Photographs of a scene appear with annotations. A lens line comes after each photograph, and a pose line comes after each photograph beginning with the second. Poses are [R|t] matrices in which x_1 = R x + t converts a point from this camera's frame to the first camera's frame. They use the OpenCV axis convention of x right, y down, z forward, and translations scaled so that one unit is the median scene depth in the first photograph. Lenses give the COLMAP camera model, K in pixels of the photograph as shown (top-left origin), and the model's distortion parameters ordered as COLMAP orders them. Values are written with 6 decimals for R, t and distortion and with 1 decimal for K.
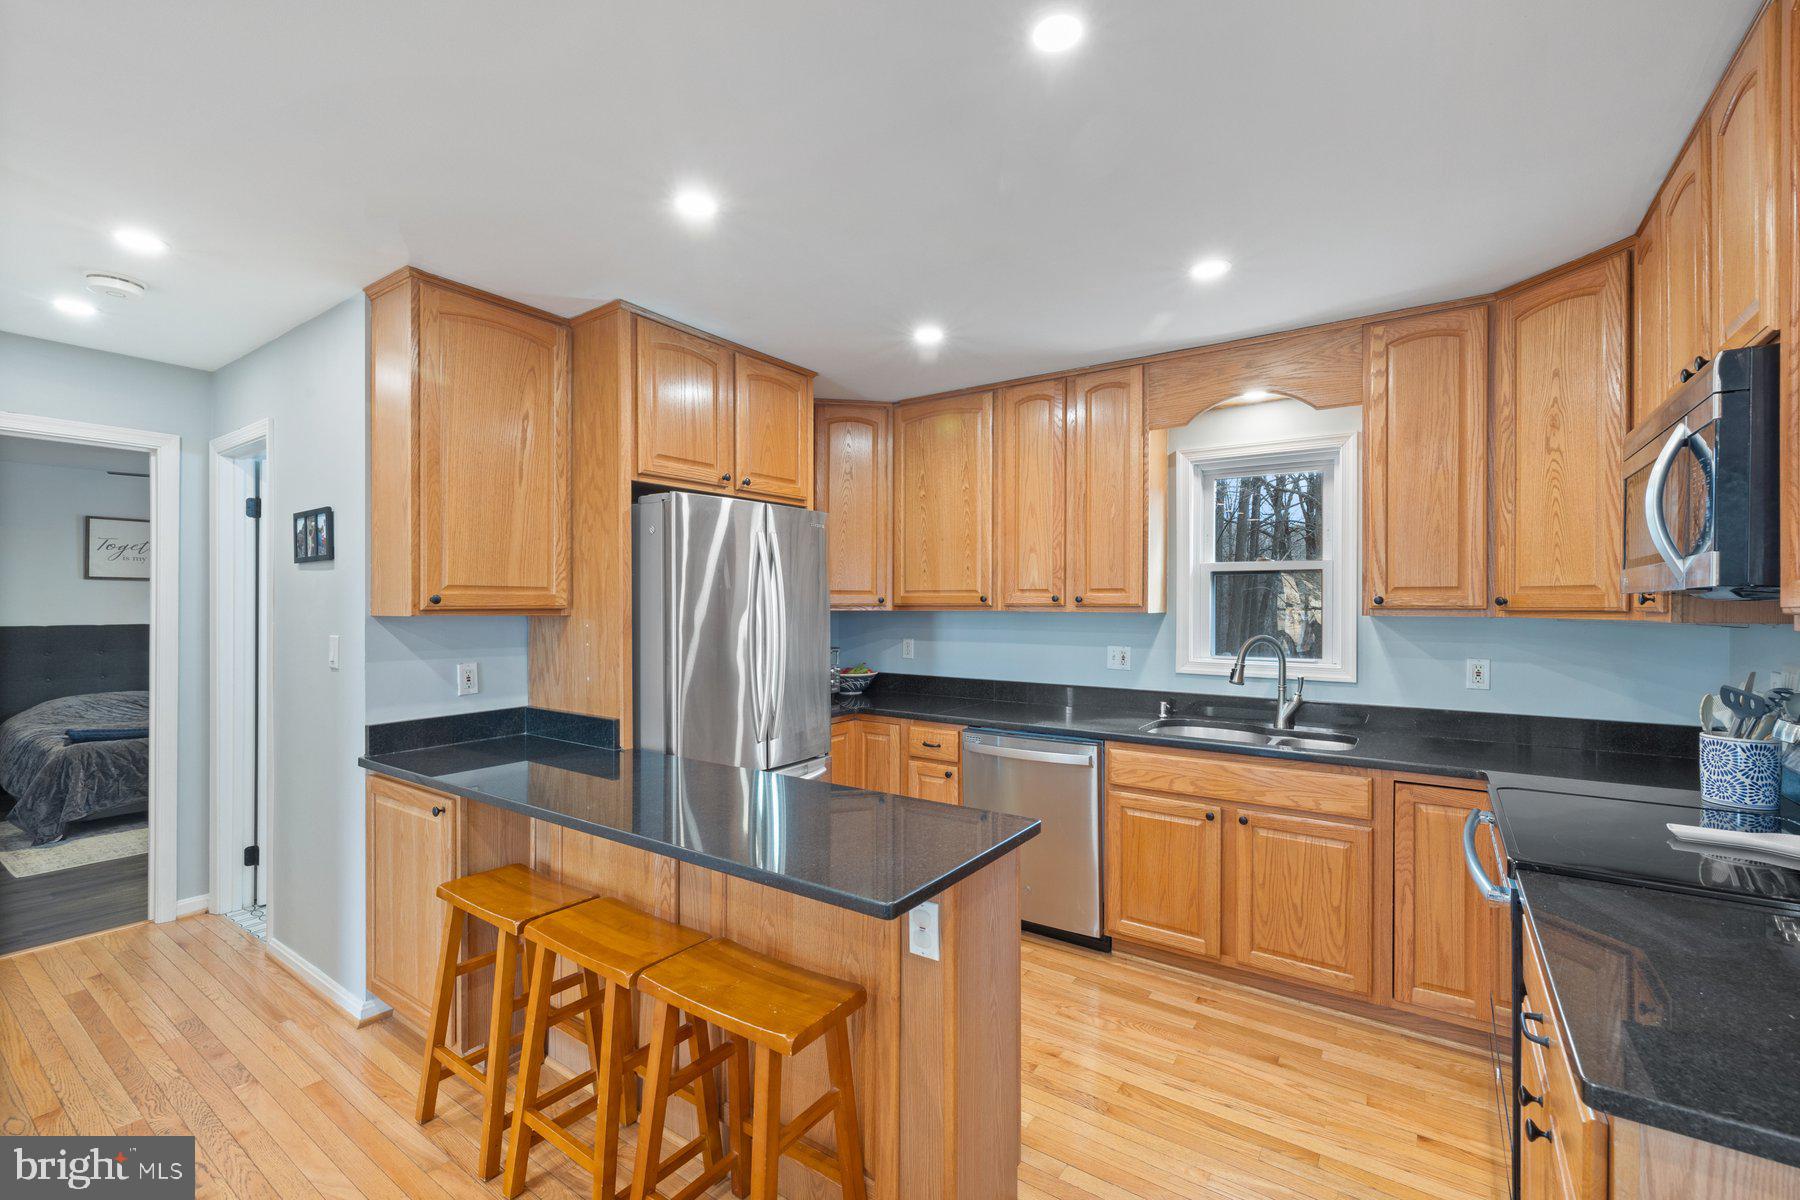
lens RADIAL K [[762.0, 0, 898.7], [0, 762.0, 605.6], [0, 0, 1]] dist [-0.000435, -0.000119]
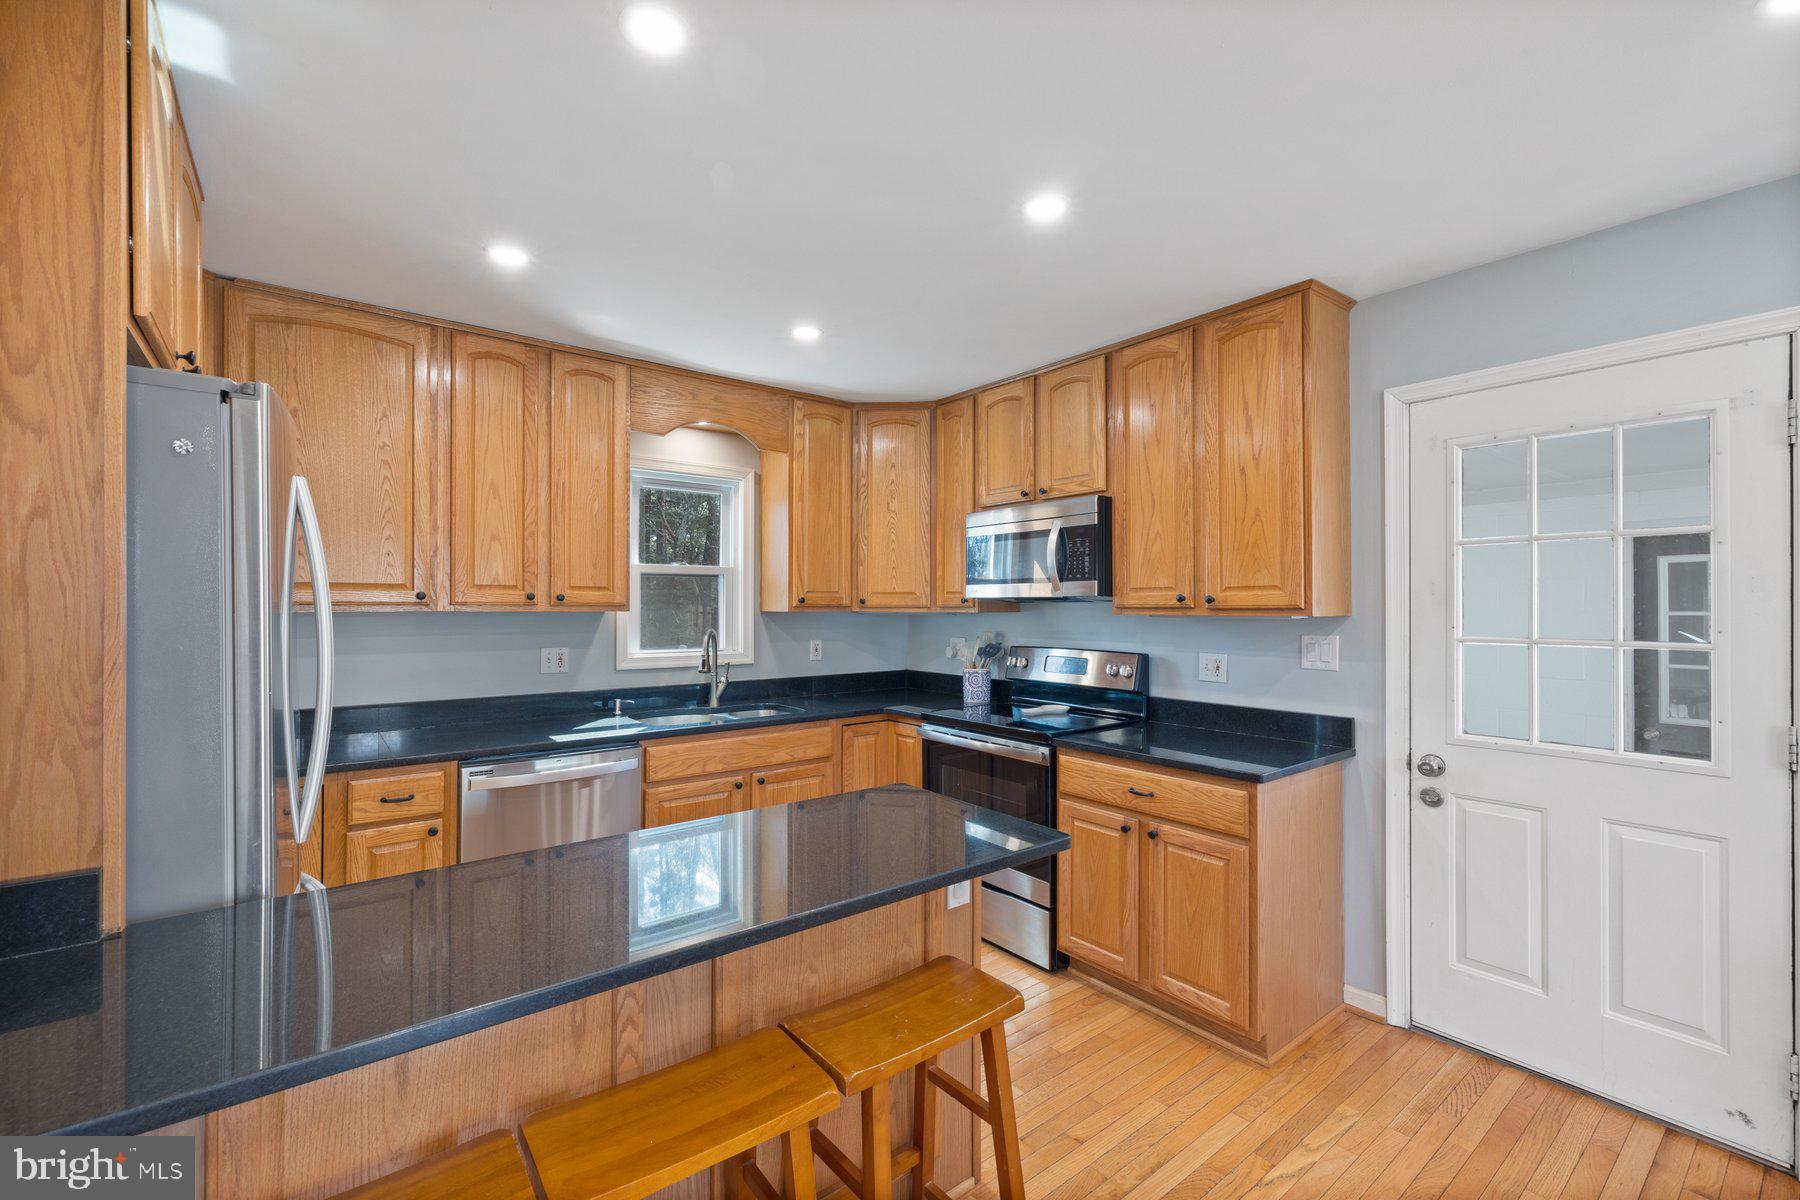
lens RADIAL K [[762.0, 0, 898.7], [0, 762.0, 605.6], [0, 0, 1]] dist [-0.000435, -0.000119]
pose [[0.294066, -0.003351, 0.955779, -0.612382], [0.001324, 0.999994, 0.003099, -0.001302], [-0.955784, 0.000354, 0.294069, 0.412102]]
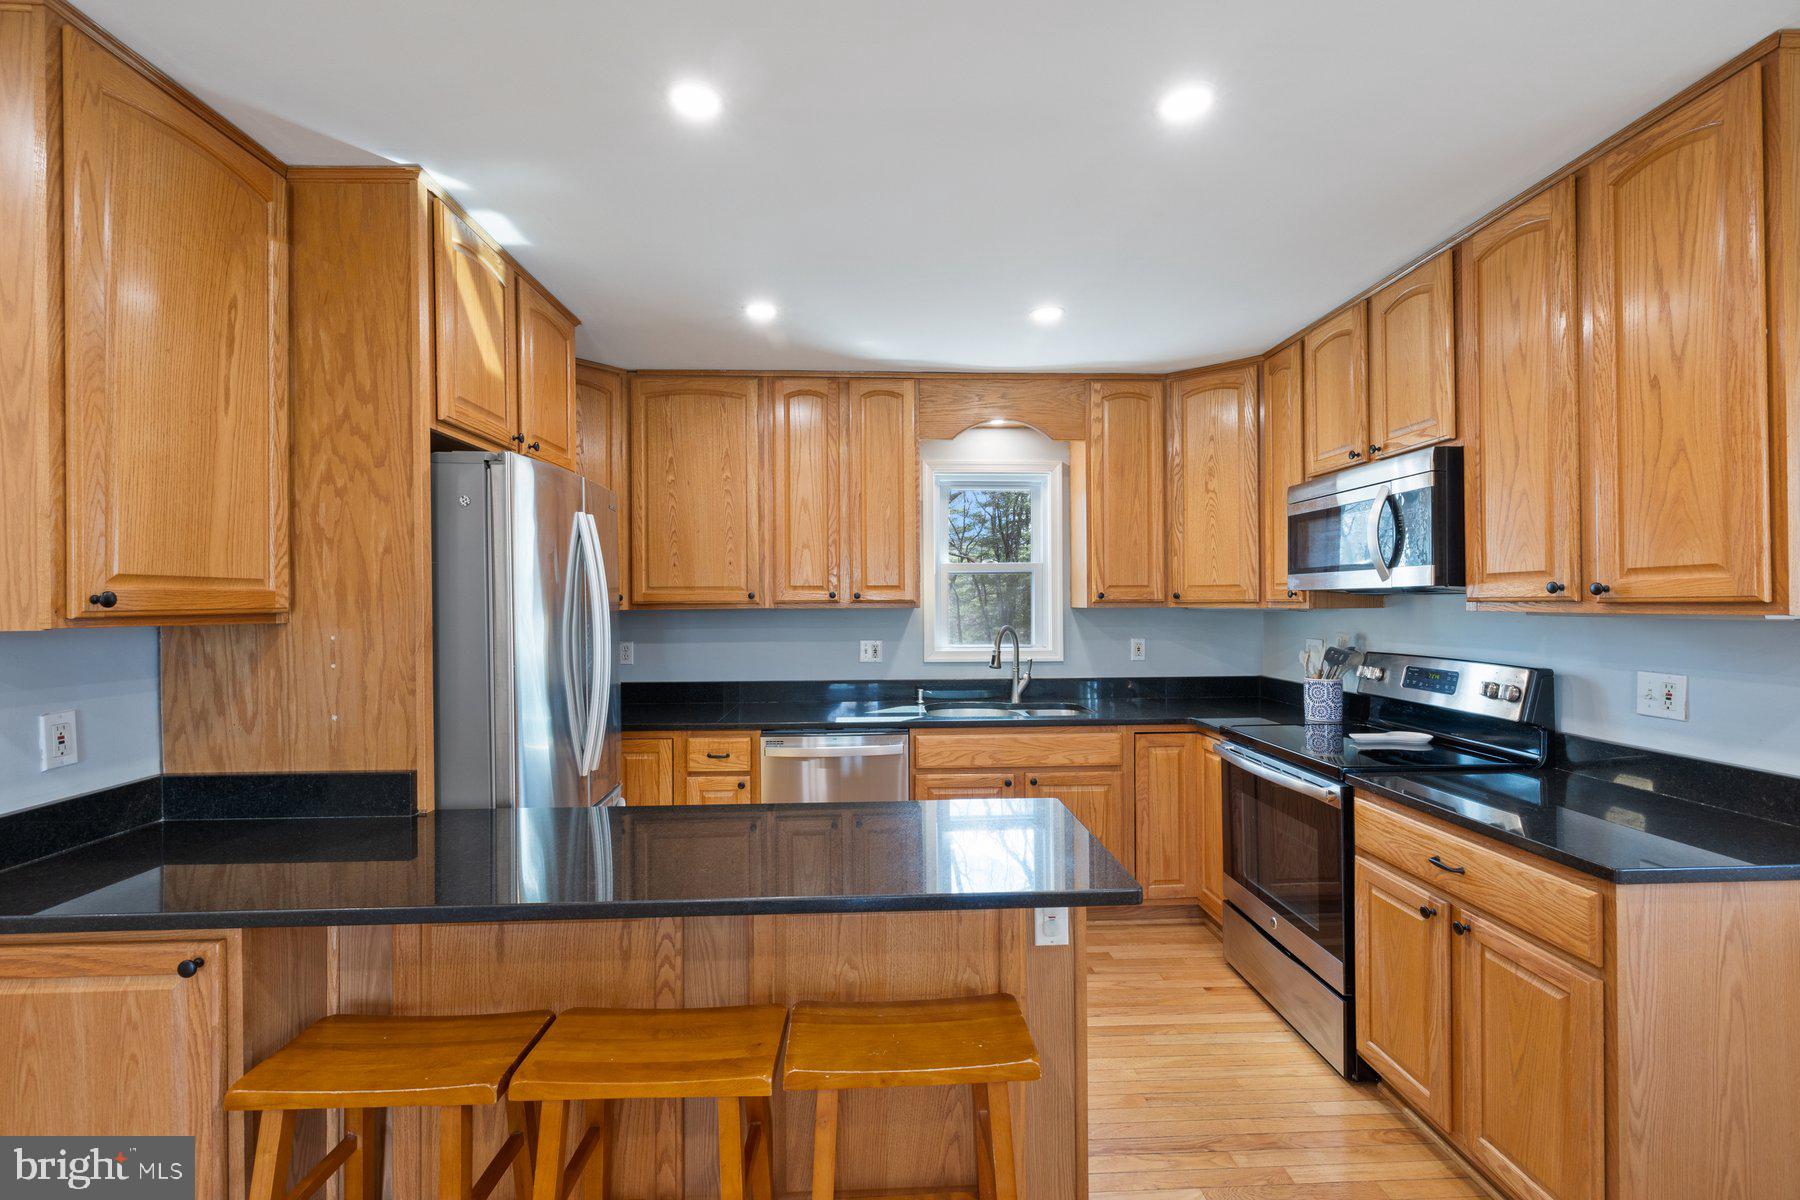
lens RADIAL K [[767.0, 0, 895.5], [0, 767.0, 601.8], [0, 0, 1]] dist [0.000285, -0.000210]
pose [[0.796703, -0.008312, 0.604314, -0.415348], [0.009796, 0.999952, 0.000839, -0.001034], [-0.604292, 0.005251, 0.796746, 0.169708]]
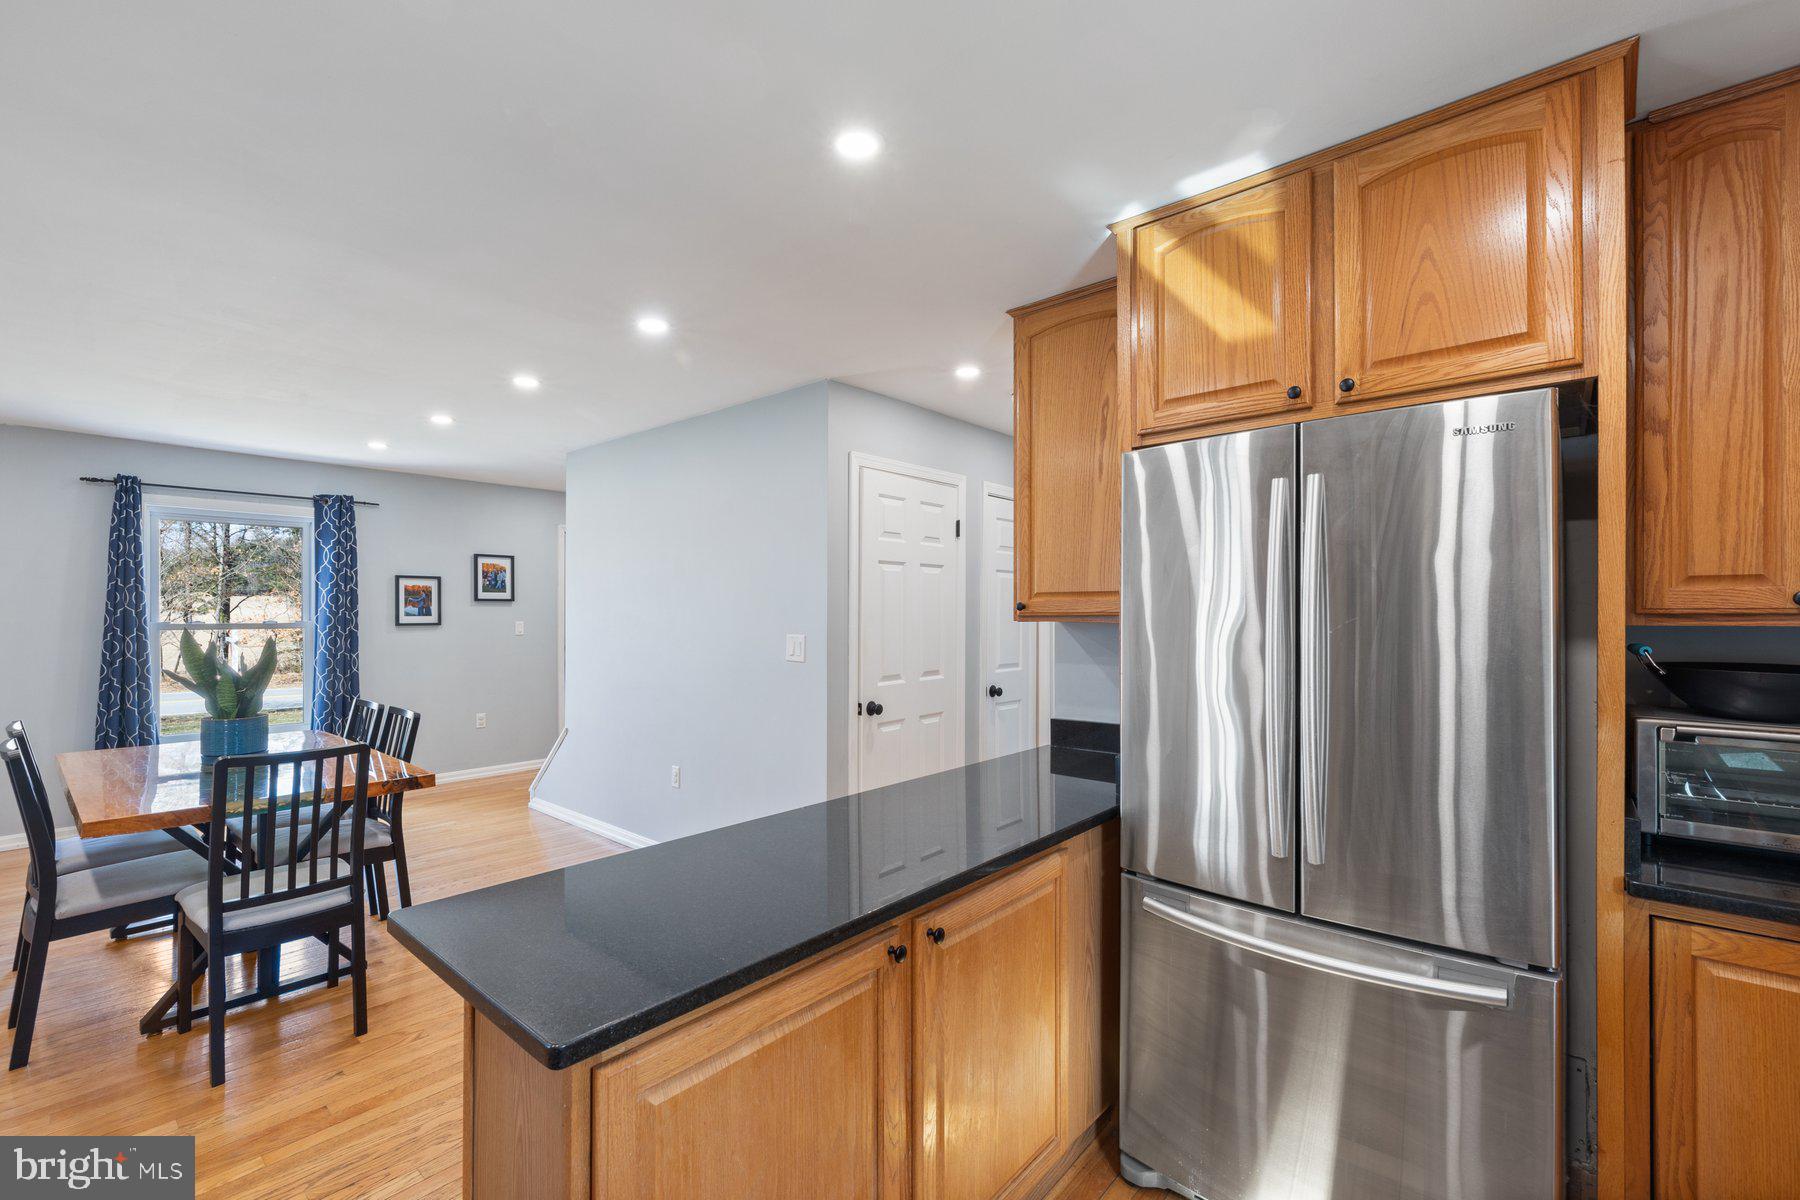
lens RADIAL K [[767.0, 0, 895.5], [0, 767.0, 601.8], [0, 0, 1]] dist [0.000285, -0.000210]
pose [[-0.110770, -0.013567, -0.993753, 0.415381], [-0.001760, 0.999908, -0.013455, -0.000025], [0.993844, 0.000259, -0.110784, 0.806664]]
